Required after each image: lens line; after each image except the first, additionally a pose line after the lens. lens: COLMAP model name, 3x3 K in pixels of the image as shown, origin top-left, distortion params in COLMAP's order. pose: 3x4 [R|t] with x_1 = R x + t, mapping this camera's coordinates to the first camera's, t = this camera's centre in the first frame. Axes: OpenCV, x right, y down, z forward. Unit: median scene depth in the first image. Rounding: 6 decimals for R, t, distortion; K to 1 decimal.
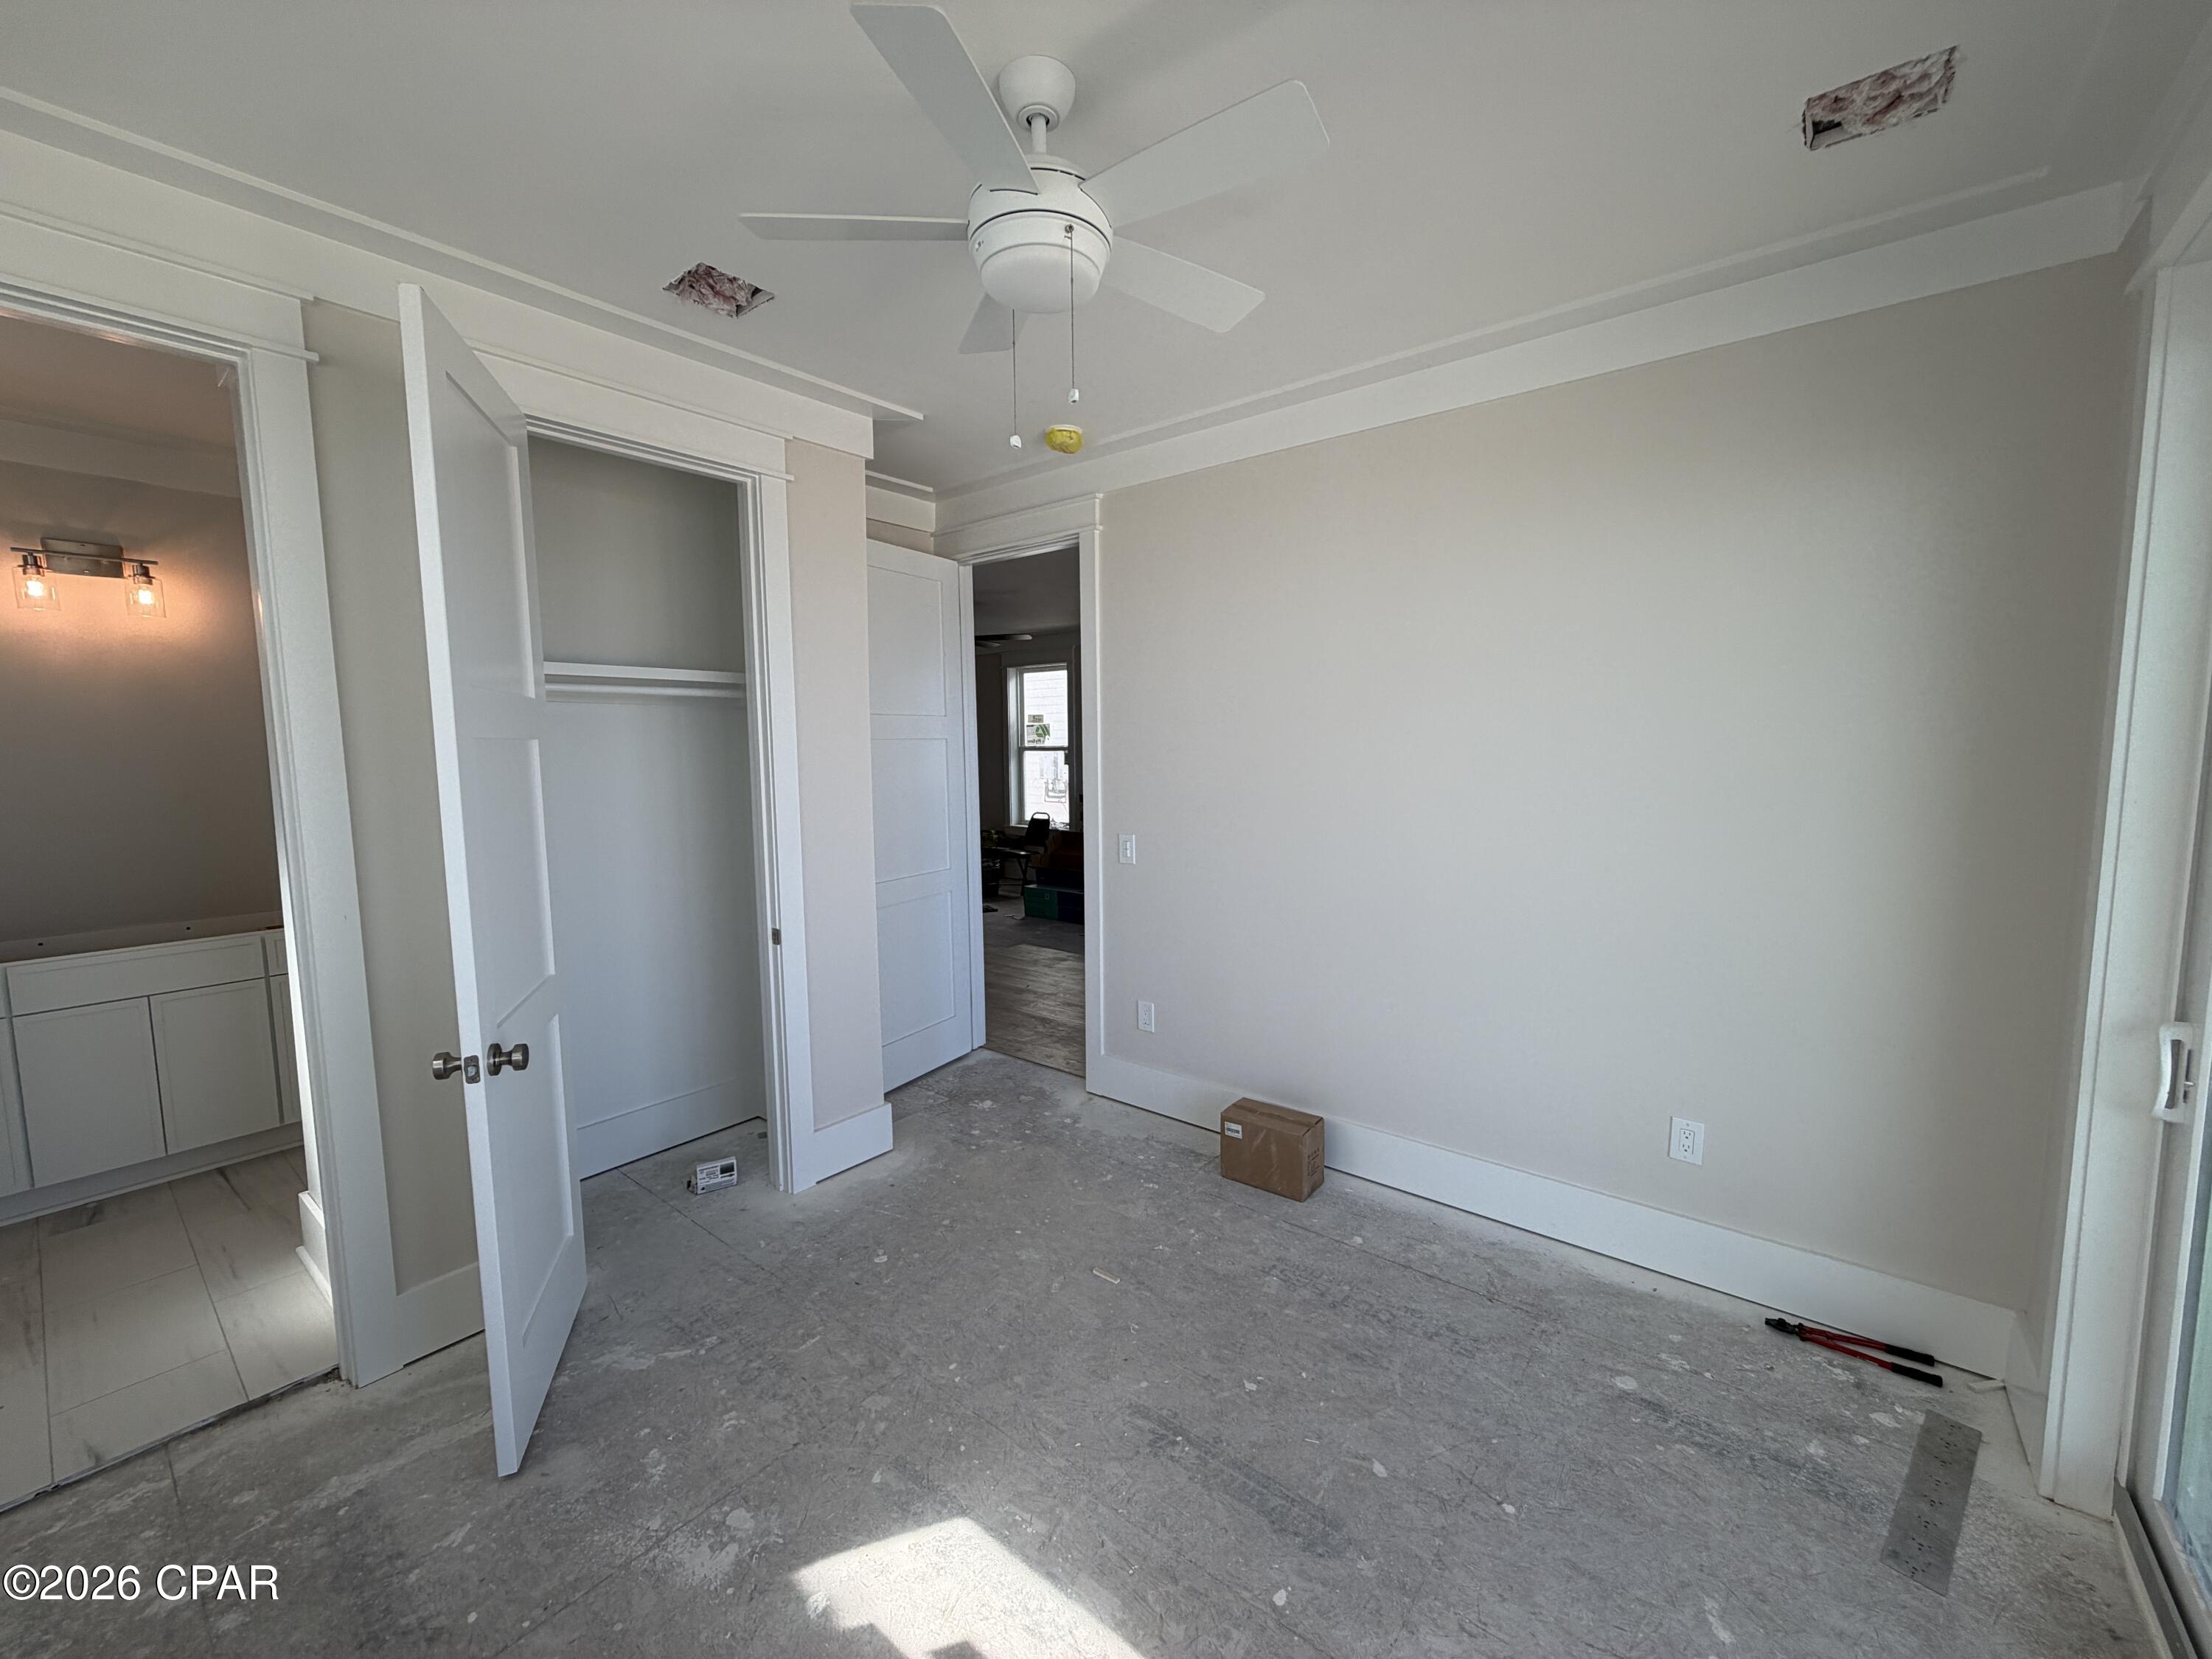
lens RADIAL K [[880.8, 0, 1103.2], [0, 880.8, 830.6], [0, 0, 1]] dist [-0.001383, 0.001033]
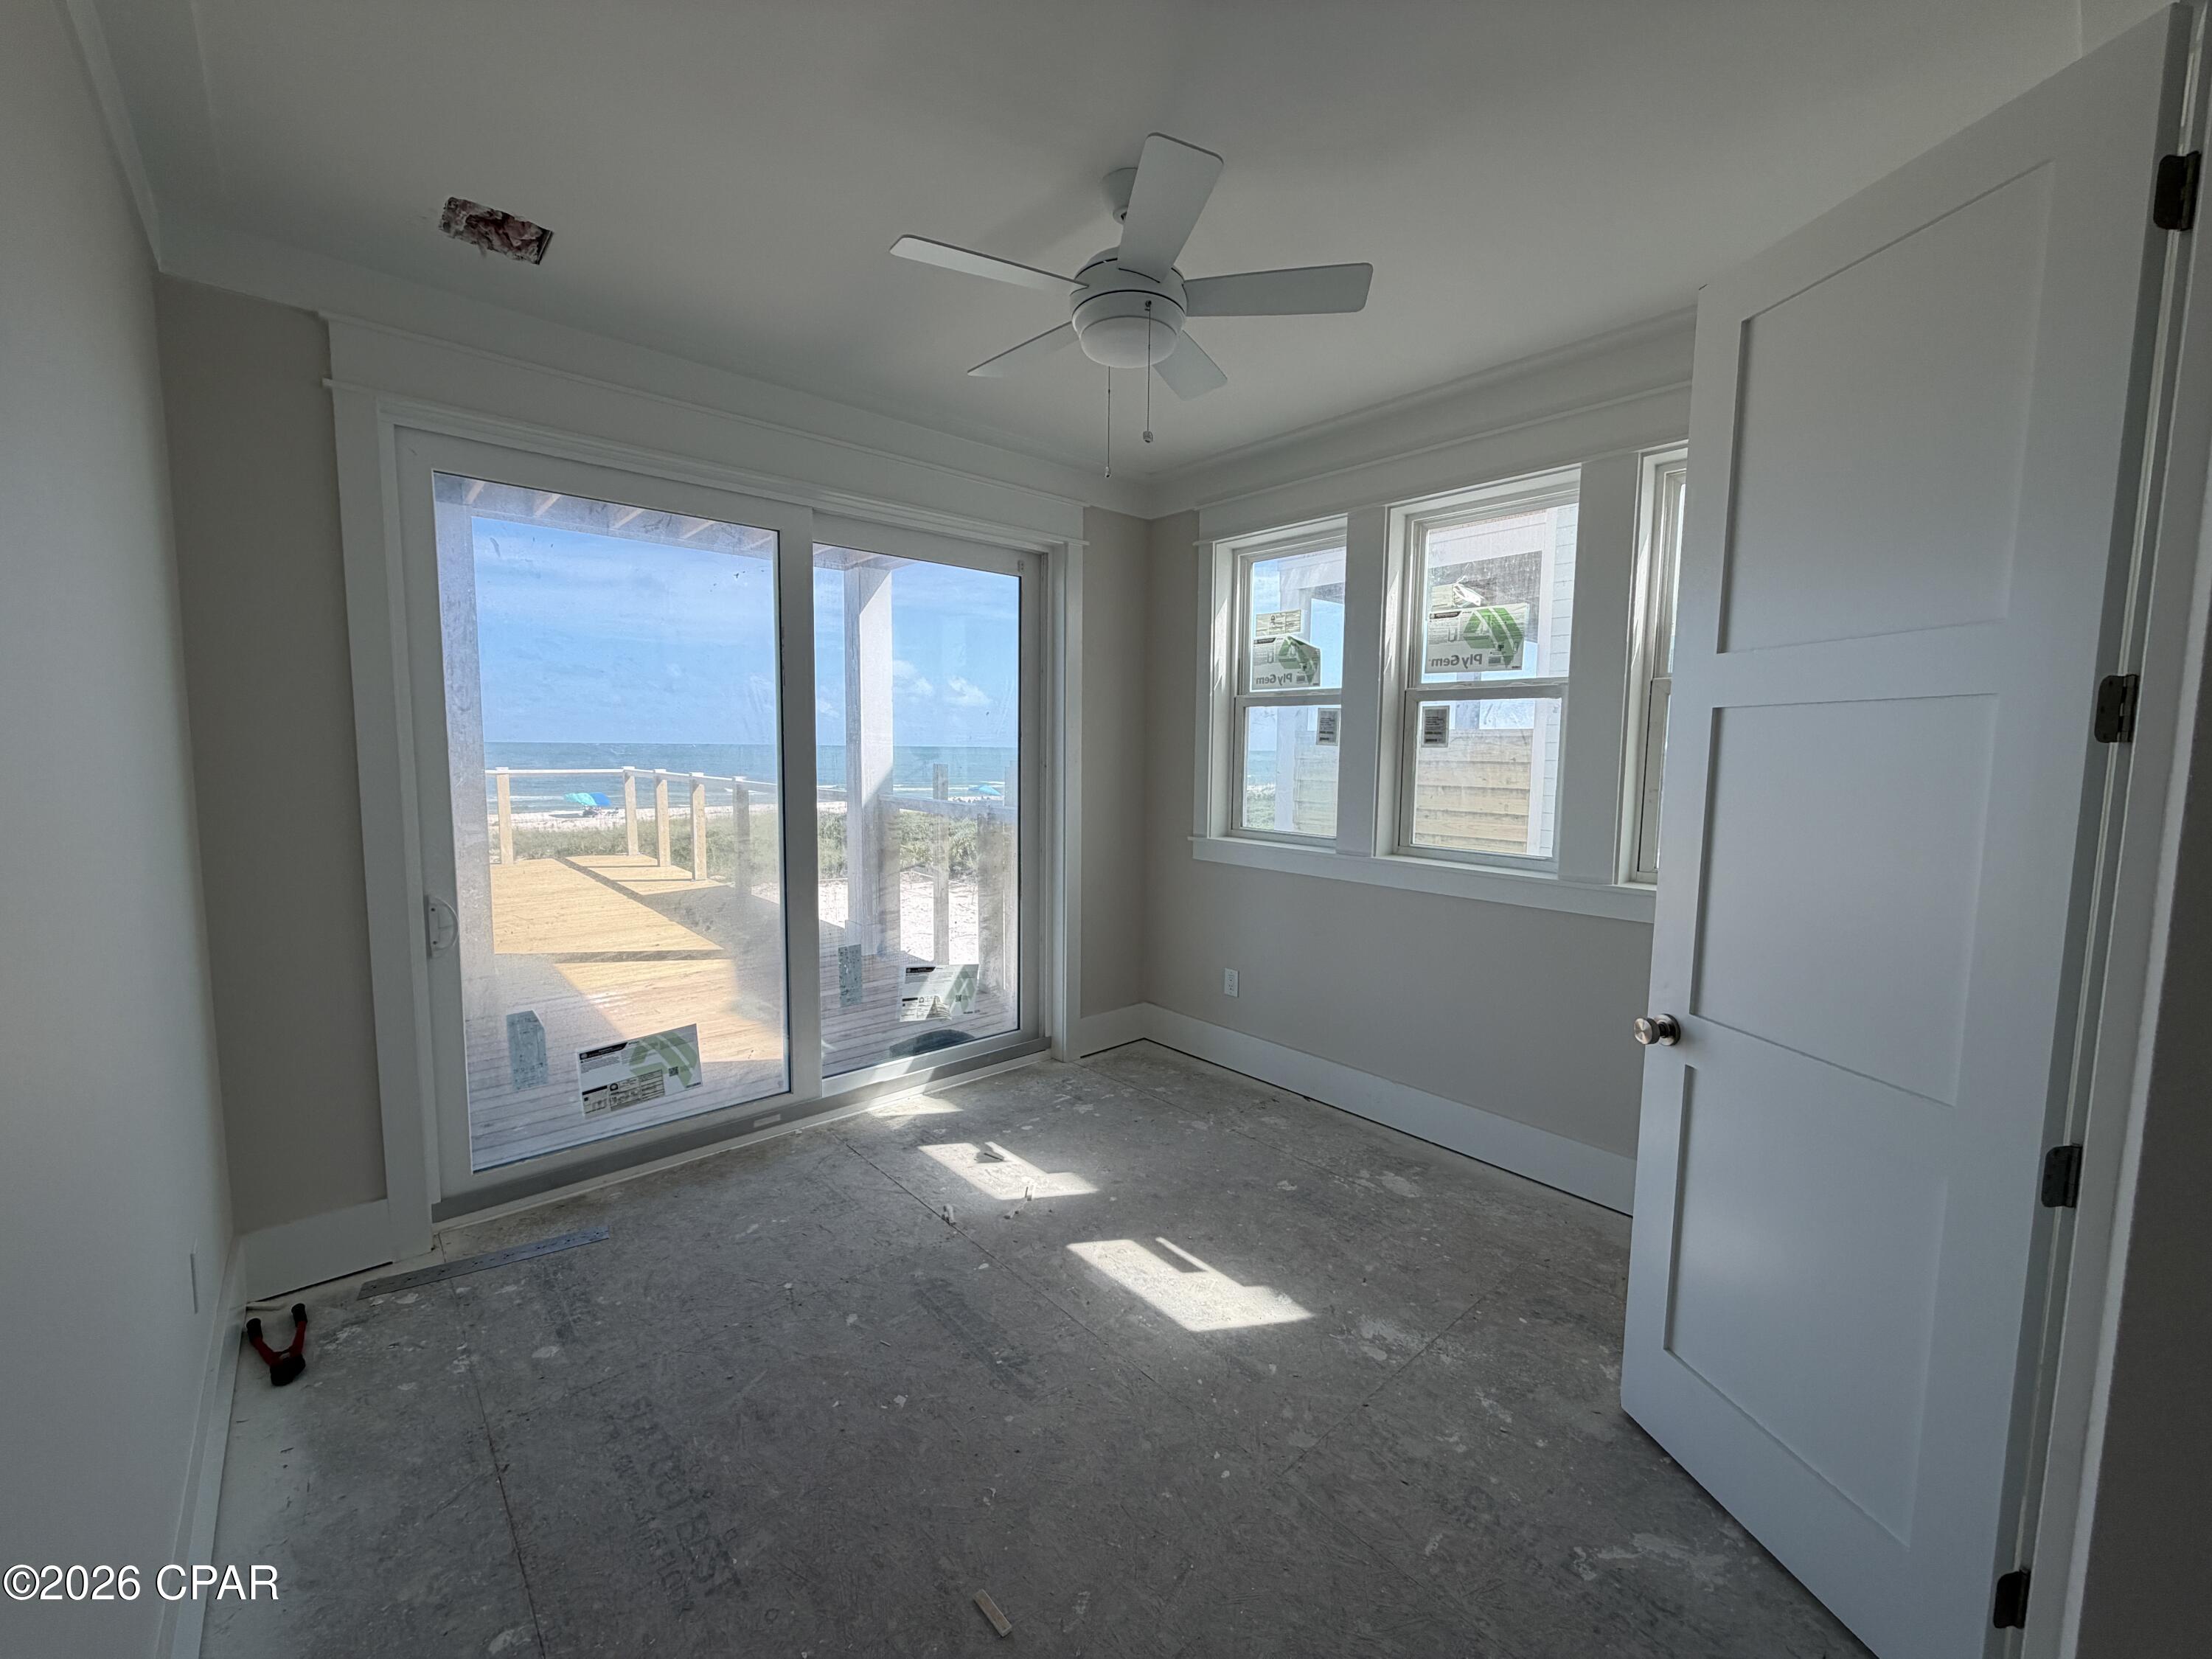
lens RADIAL K [[880.8, 0, 1102.3], [0, 880.8, 833.2], [0, 0, 1]] dist [-0.001383, 0.001033]
pose [[-0.986373, -0.017449, 0.163599, -0.206109], [0.014662, 0.981082, 0.193038, -0.153927], [-0.163873, 0.192806, -0.967456, 1.927555]]
